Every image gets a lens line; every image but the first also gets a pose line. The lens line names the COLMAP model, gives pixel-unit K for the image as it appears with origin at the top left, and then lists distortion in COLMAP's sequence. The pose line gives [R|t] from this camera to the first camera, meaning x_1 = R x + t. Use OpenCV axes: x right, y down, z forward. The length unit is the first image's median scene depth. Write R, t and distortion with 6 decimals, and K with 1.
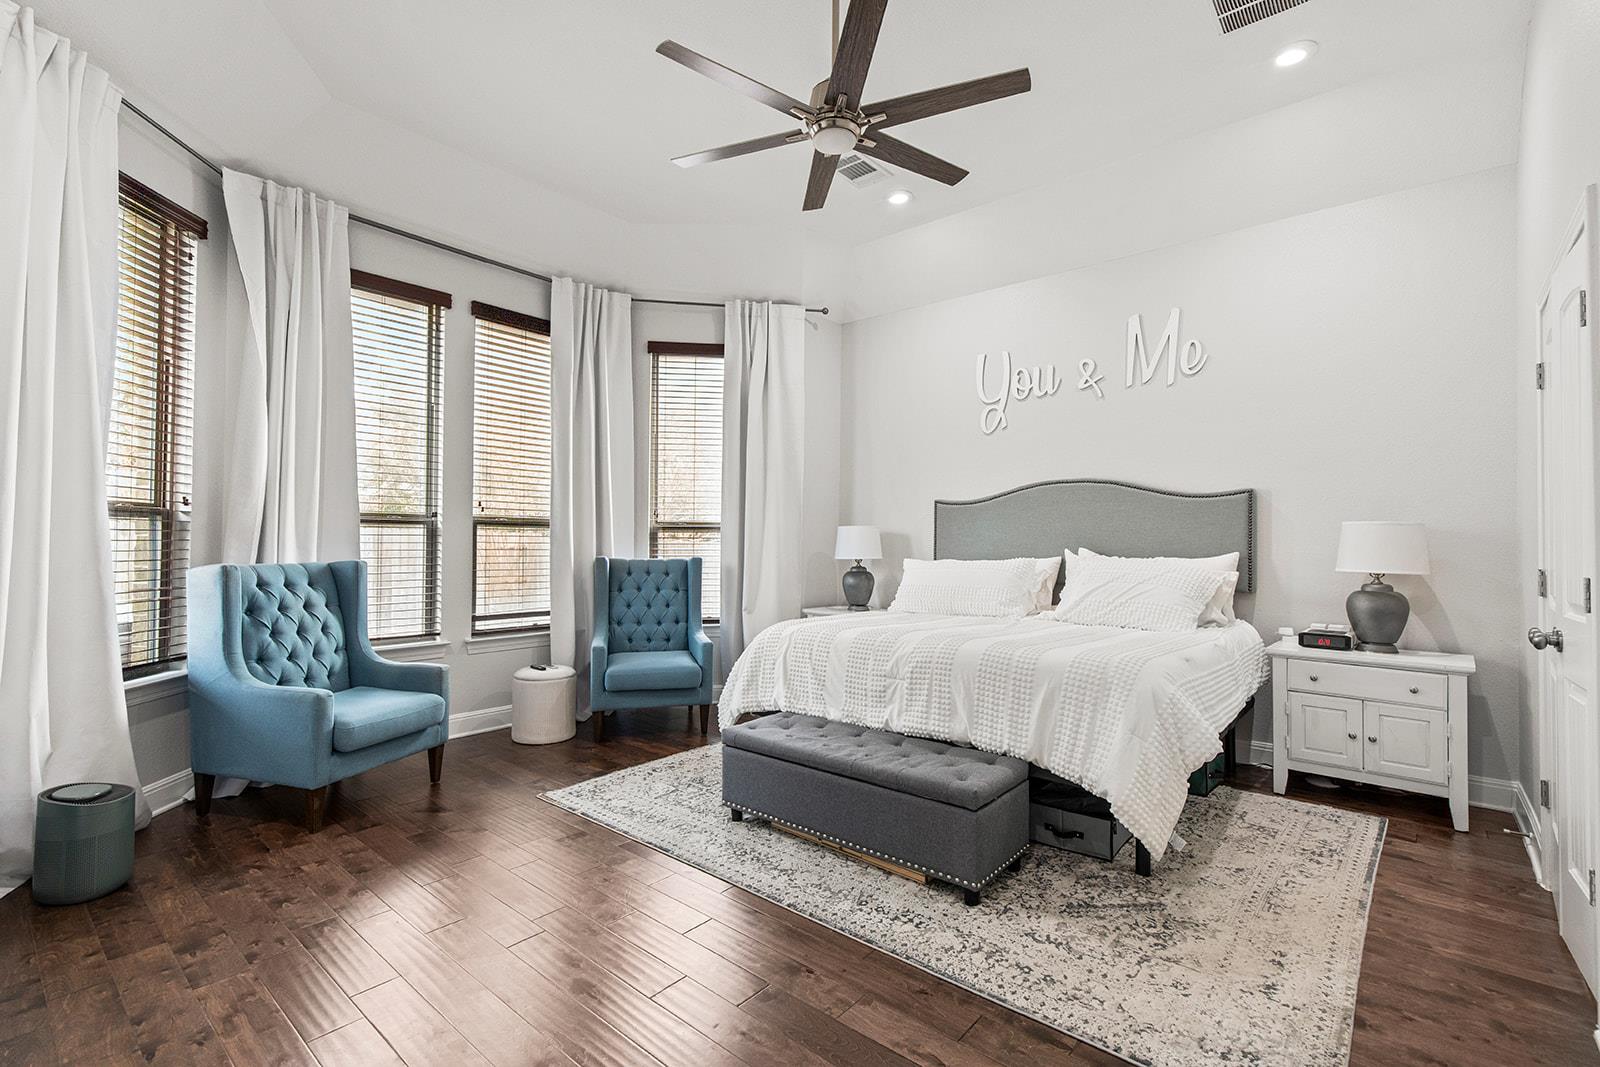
lens RADIAL K [[712.2, 0, 825.4], [0, 712.2, 535.1], [0, 0, 1]] dist [0.006521, -0.001268]
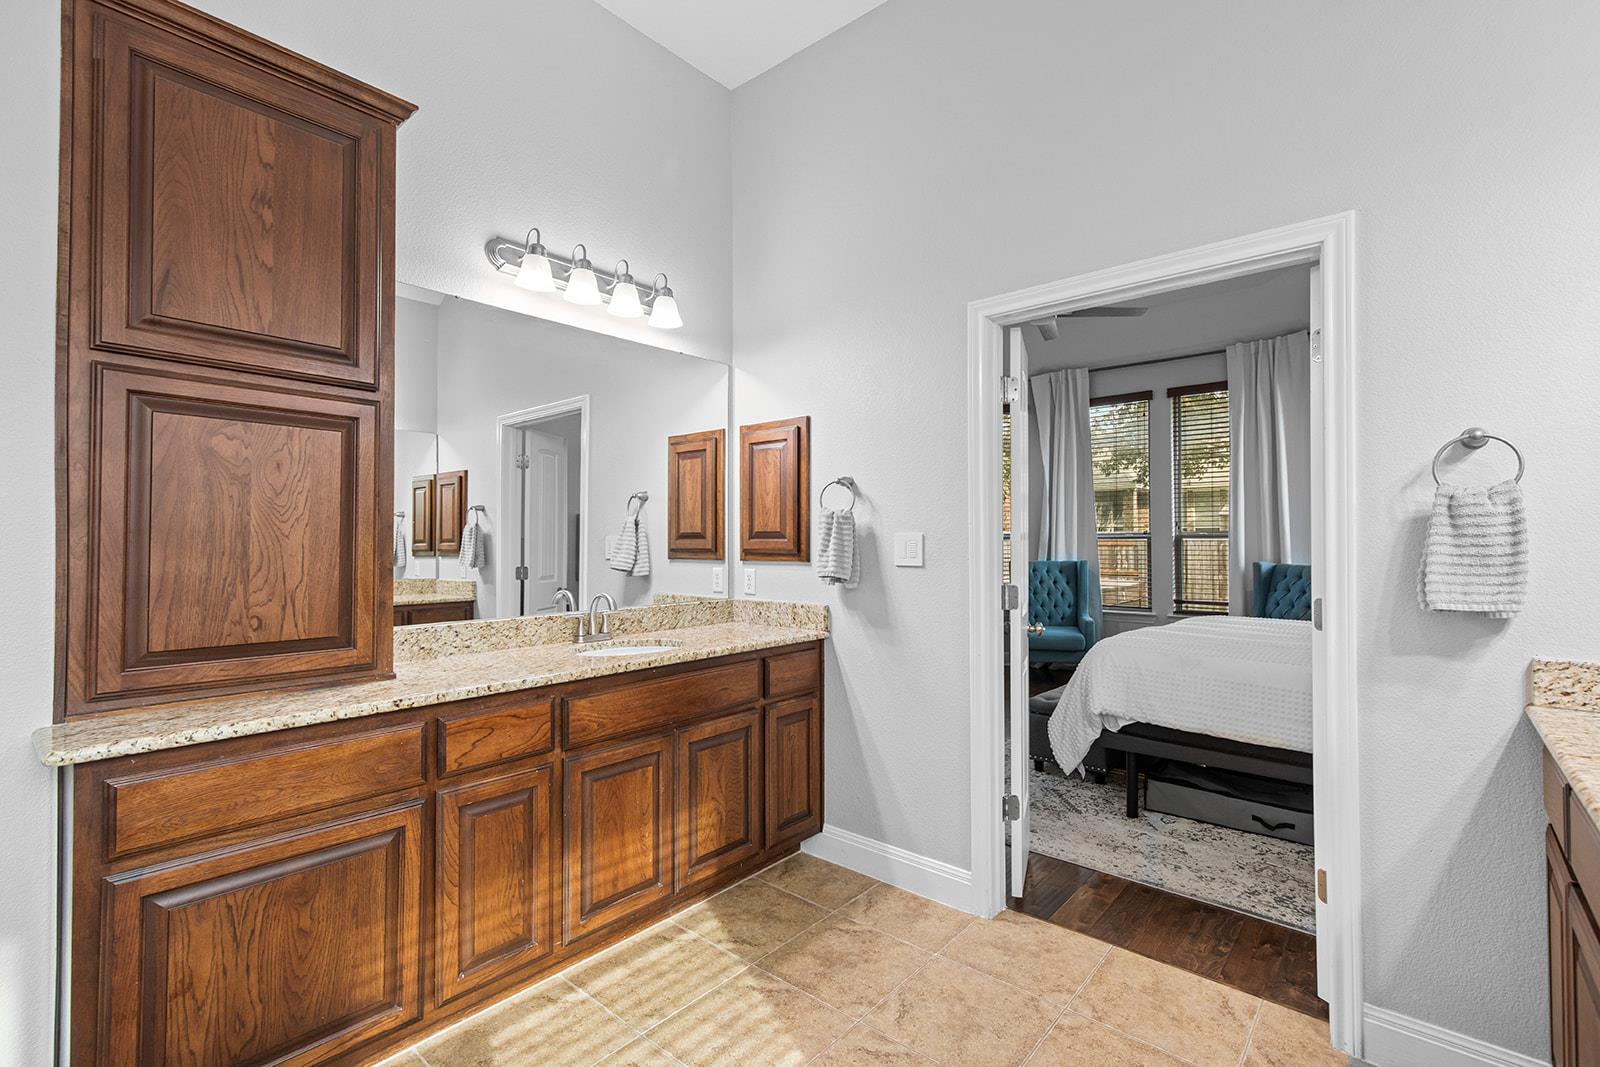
lens RADIAL K [[712.2, 0, 799.4], [0, 712.2, 530.9], [0, 0, 1]] dist [0.006521, -0.001268]
pose [[-0.025378, -0.022787, -0.999418, 1.060969], [0.016115, 0.999601, -0.023201, -0.007979], [0.999548, -0.016694, -0.025001, 0.274158]]
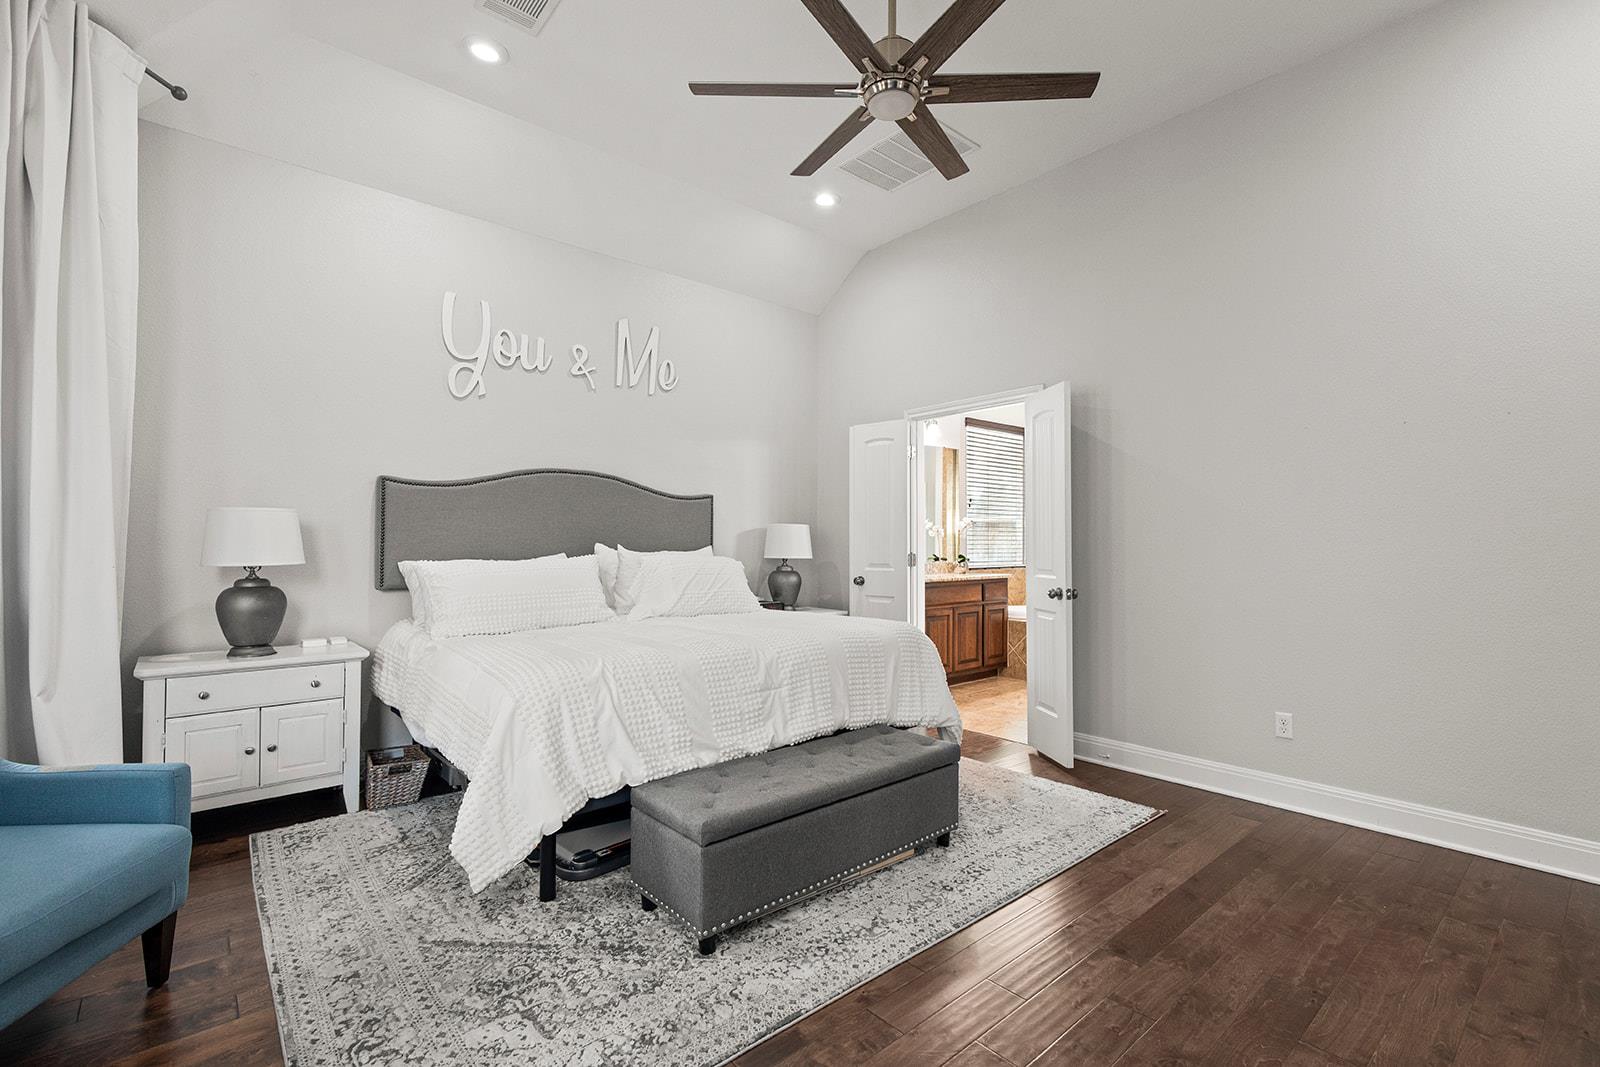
lens RADIAL K [[712.2, 0, 801.2], [0, 712.2, 537.0], [0, 0, 1]] dist [0.006521, -0.001268]
pose [[0.168930, 0.002390, 0.985625, -0.557881], [-0.014837, 0.999890, 0.000119, 0.005292], [-0.985516, -0.014643, 0.168947, 0.579340]]
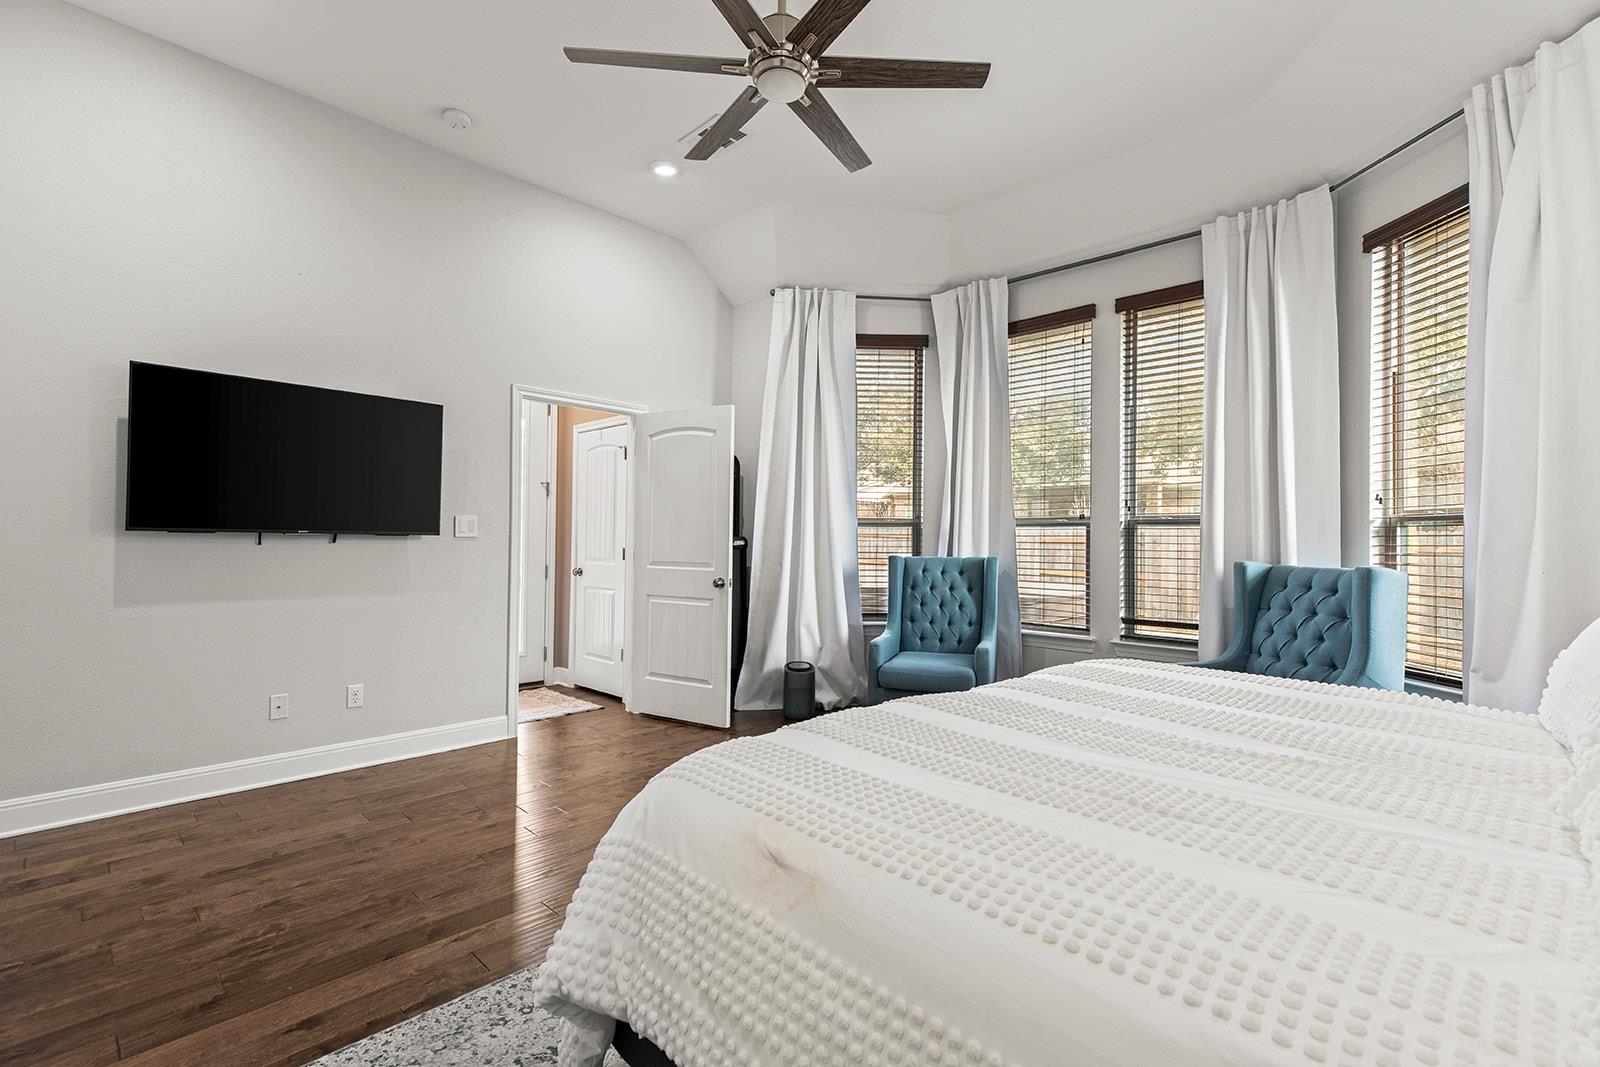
lens RADIAL K [[712.2, 0, 800.5], [0, 712.2, 531.2], [0, 0, 1]] dist [0.006521, -0.001268]
pose [[-0.070906, -0.017905, -0.997322, 0.545461], [0.004333, 0.999824, -0.018258, 0.010821], [0.997474, -0.005616, -0.070816, 0.660825]]
